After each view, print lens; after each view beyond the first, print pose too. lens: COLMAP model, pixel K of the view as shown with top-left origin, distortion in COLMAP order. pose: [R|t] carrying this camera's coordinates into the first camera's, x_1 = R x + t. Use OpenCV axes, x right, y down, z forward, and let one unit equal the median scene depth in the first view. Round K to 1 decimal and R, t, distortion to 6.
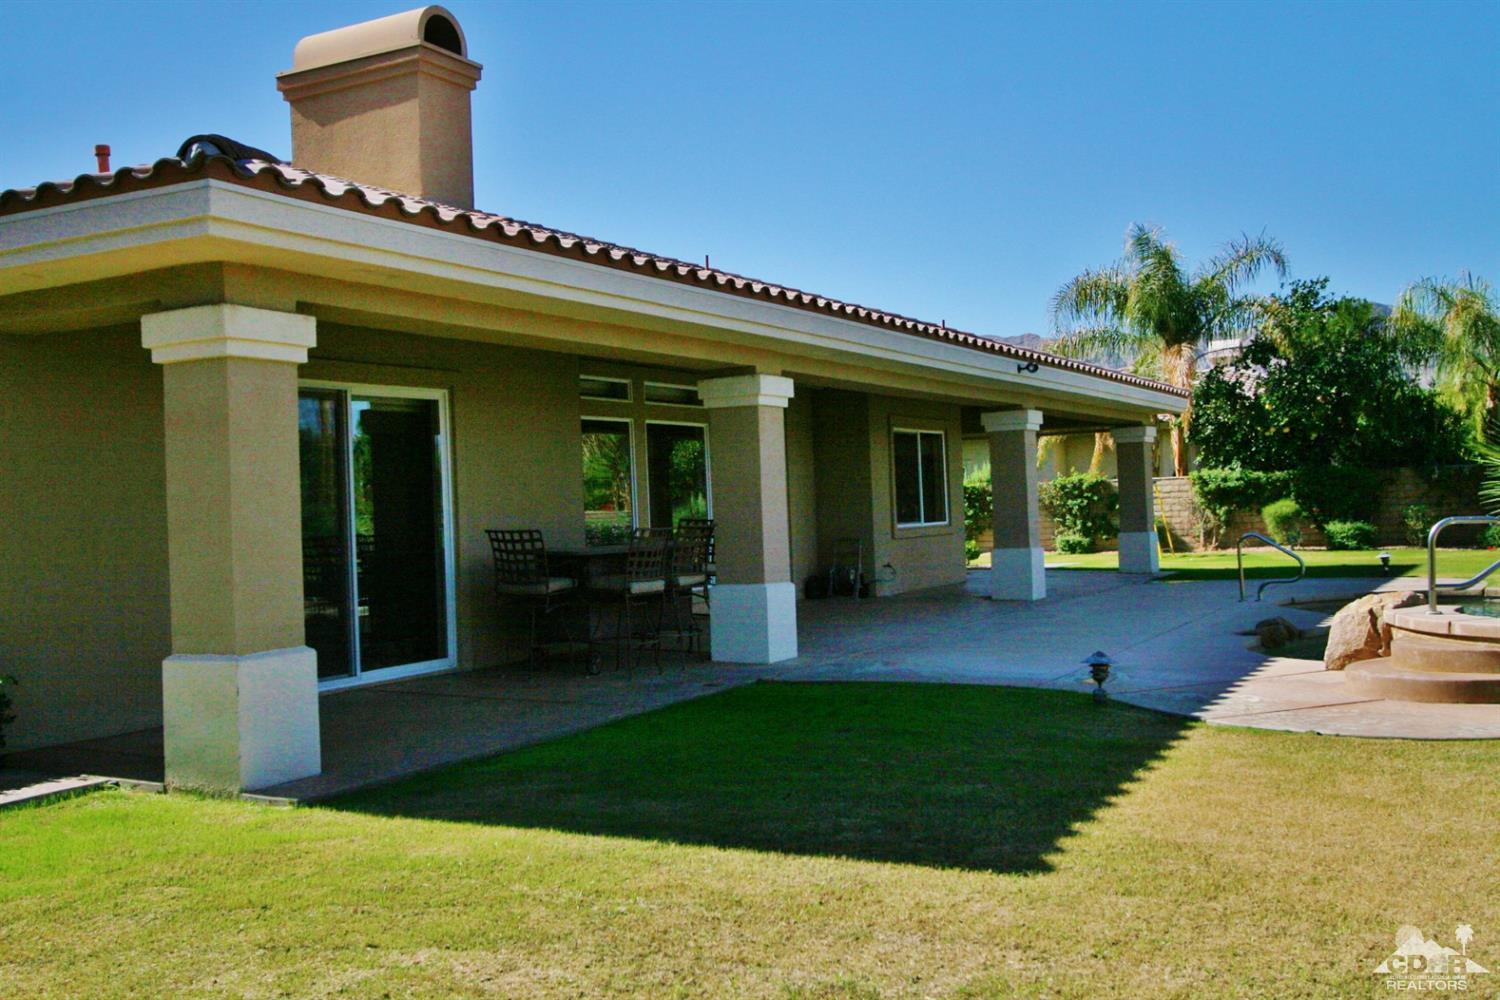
lens RADIAL K [[1443.1, 0, 751.3], [0, 1443.1, 493.5], [0, 0, 1]] dist [0.012340, 0.000000]
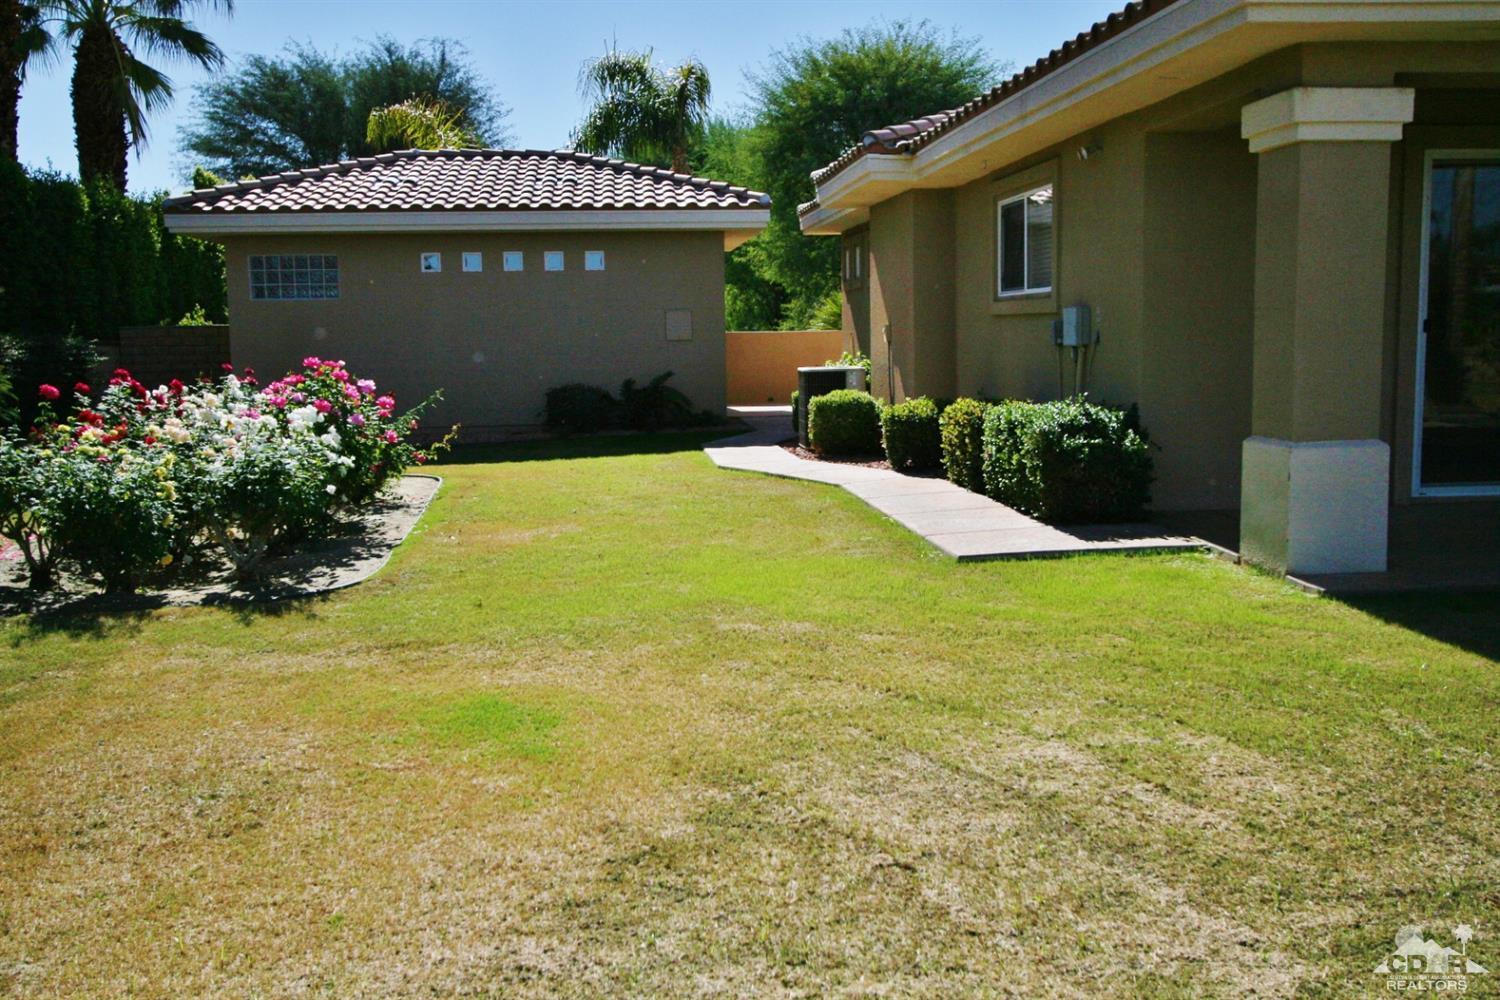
lens RADIAL K [[1443.1, 0, 751.5], [0, 1443.1, 503.6], [0, 0, 1]] dist [0.012340, 0.000000]
pose [[0.562485, 0.126244, -0.817113, 0.261633], [0.007113, 0.987499, 0.157465, -0.008278], [0.826777, -0.094384, 0.554555, 0.110609]]
